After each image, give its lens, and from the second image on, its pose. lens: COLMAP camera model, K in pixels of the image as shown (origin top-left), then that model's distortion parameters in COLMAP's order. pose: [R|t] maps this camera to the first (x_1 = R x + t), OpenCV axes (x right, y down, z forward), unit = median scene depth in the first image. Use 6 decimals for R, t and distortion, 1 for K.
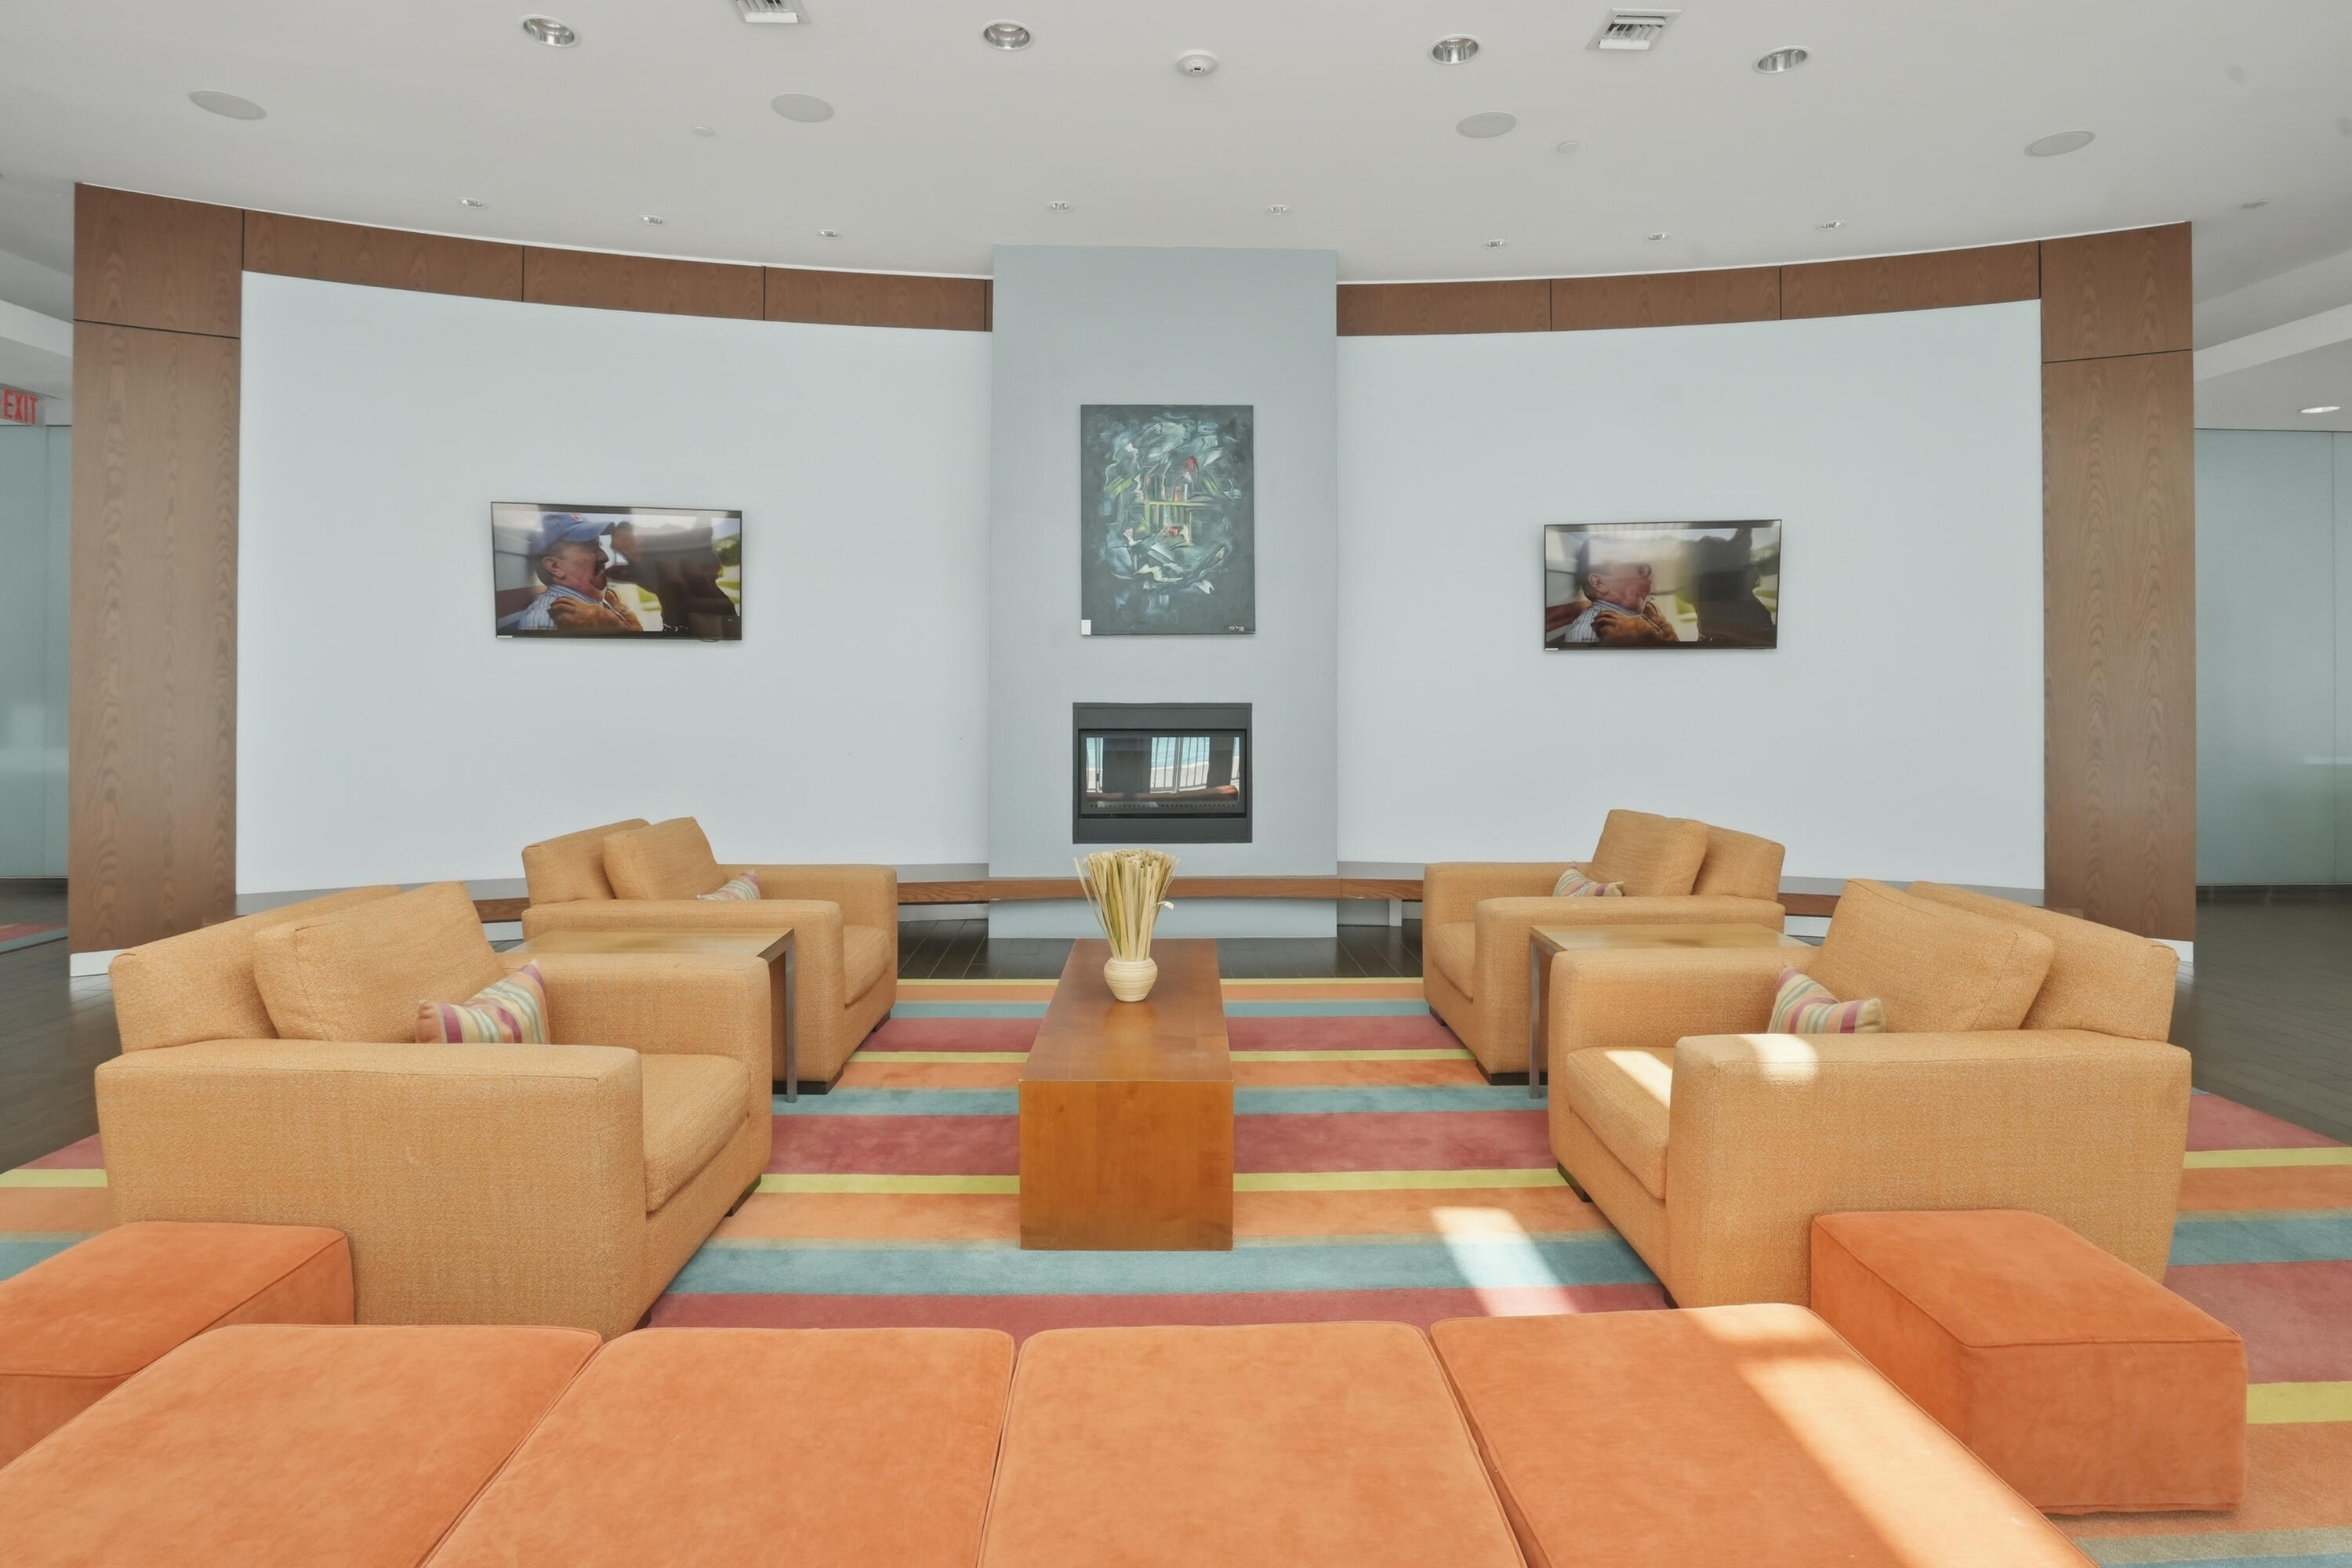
lens RADIAL K [[1193.2, 0, 1173.1], [0, 1193.2, 655.8], [0, 0, 1]] dist [-0.029156, 0.005376]
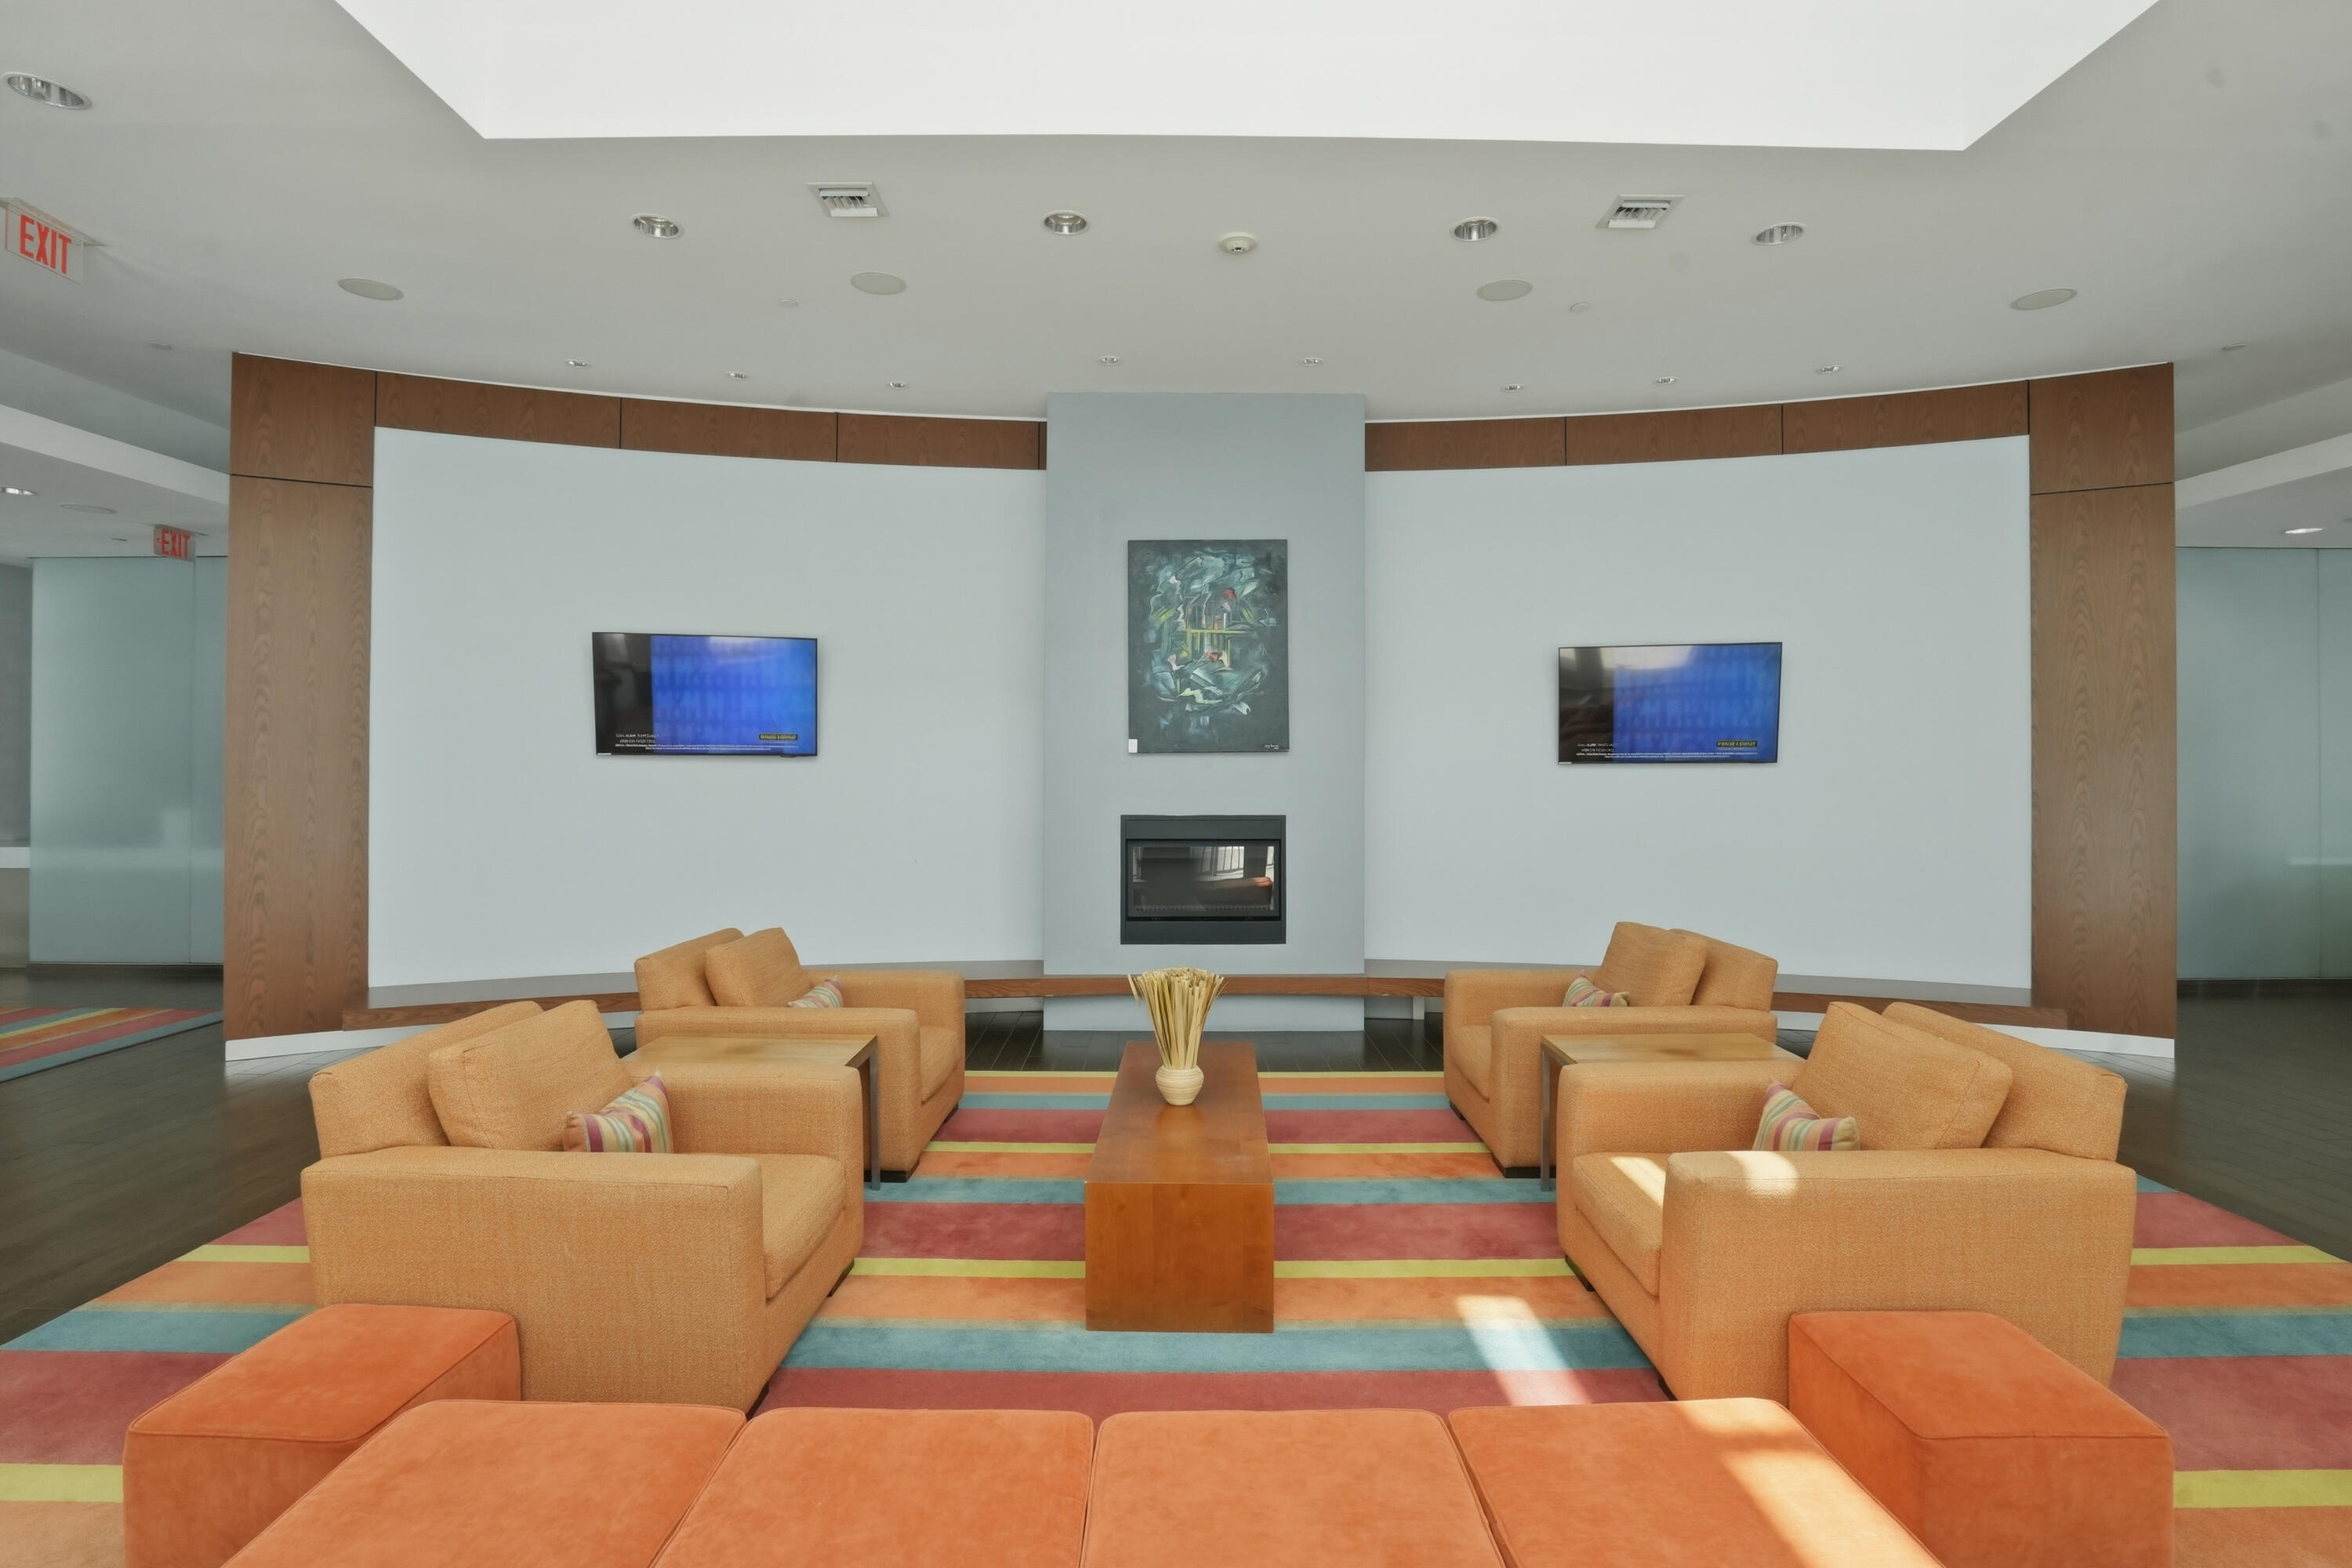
lens RADIAL K [[1133.3, 0, 1175.0], [0, 1133.3, 746.2], [0, 0, 1]] dist [-0.032465, 0.007894]
pose [[0.999632, 0.000891, -0.027105, -0.006623], [-0.000751, 0.999986, 0.005171, -0.028567], [0.027110, -0.005149, 0.999619, -0.031531]]
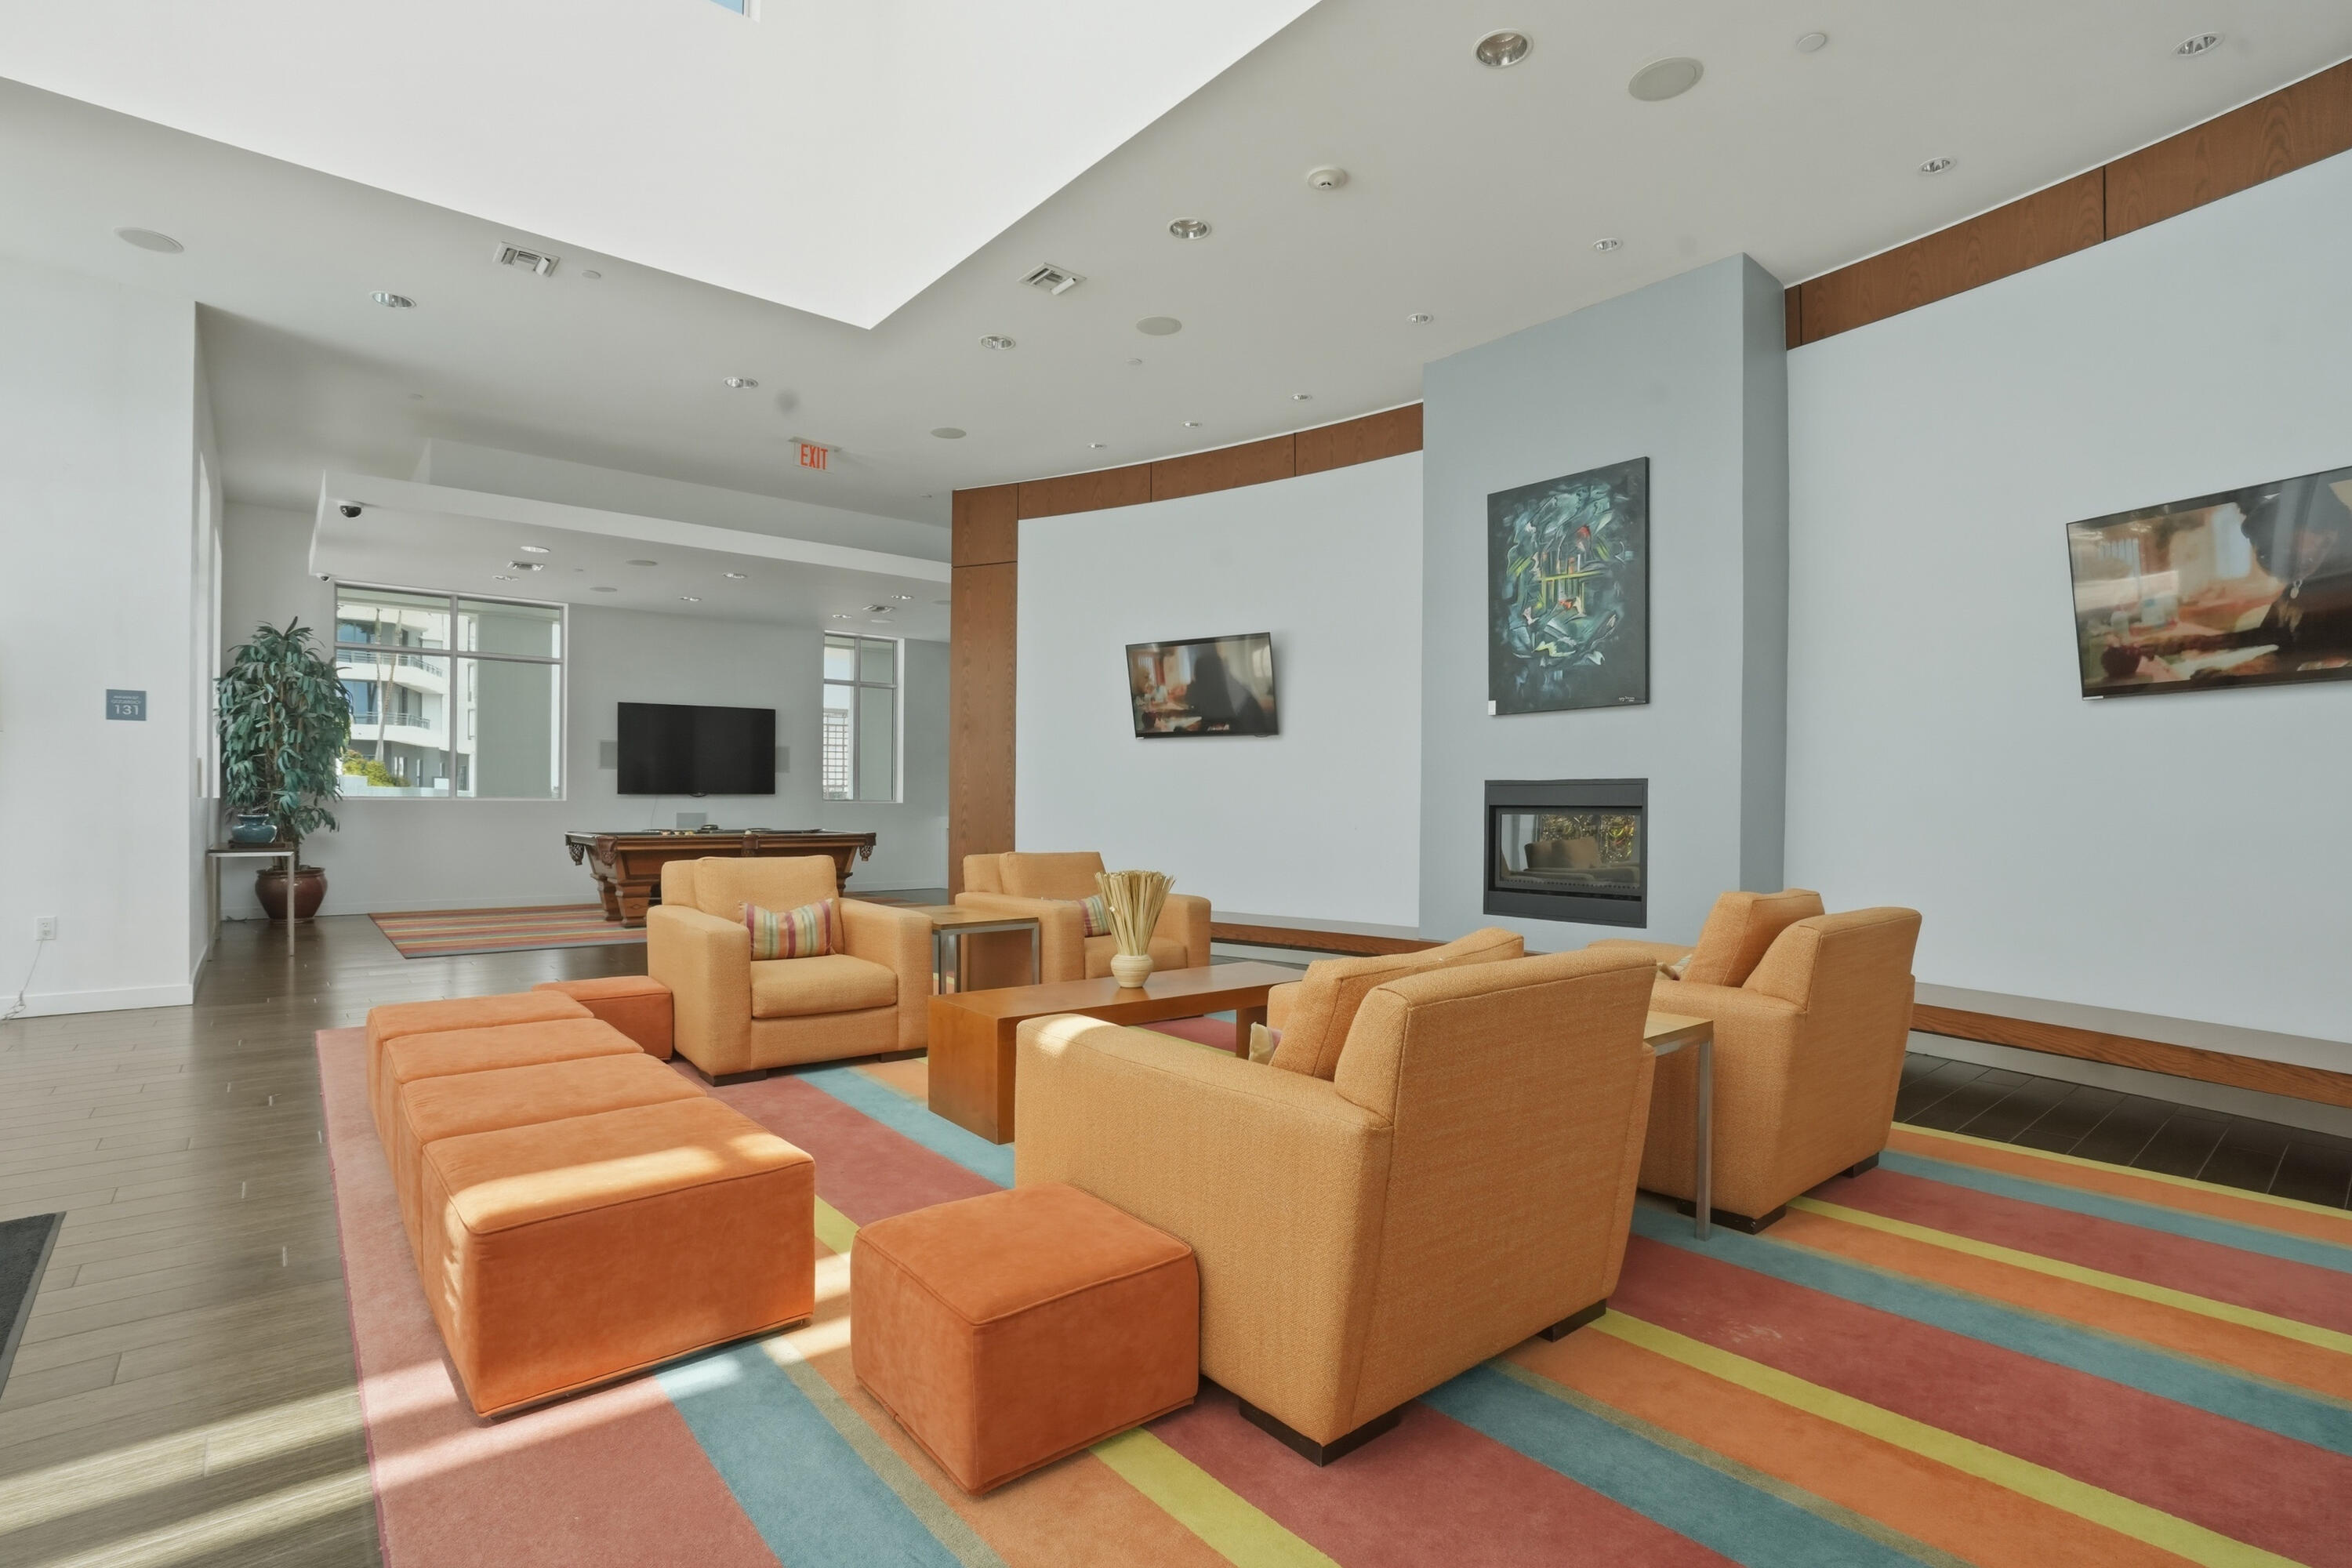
lens RADIAL K [[1133.3, 0, 1157.0], [0, 1133.3, 795.9], [0, 0, 1]] dist [-0.032465, 0.007894]
pose [[0.611051, 0.000668, -0.791591, 0.529438], [0.010509, 0.999905, 0.008956, 0.041404], [0.791522, -0.013791, 0.610986, 0.163760]]
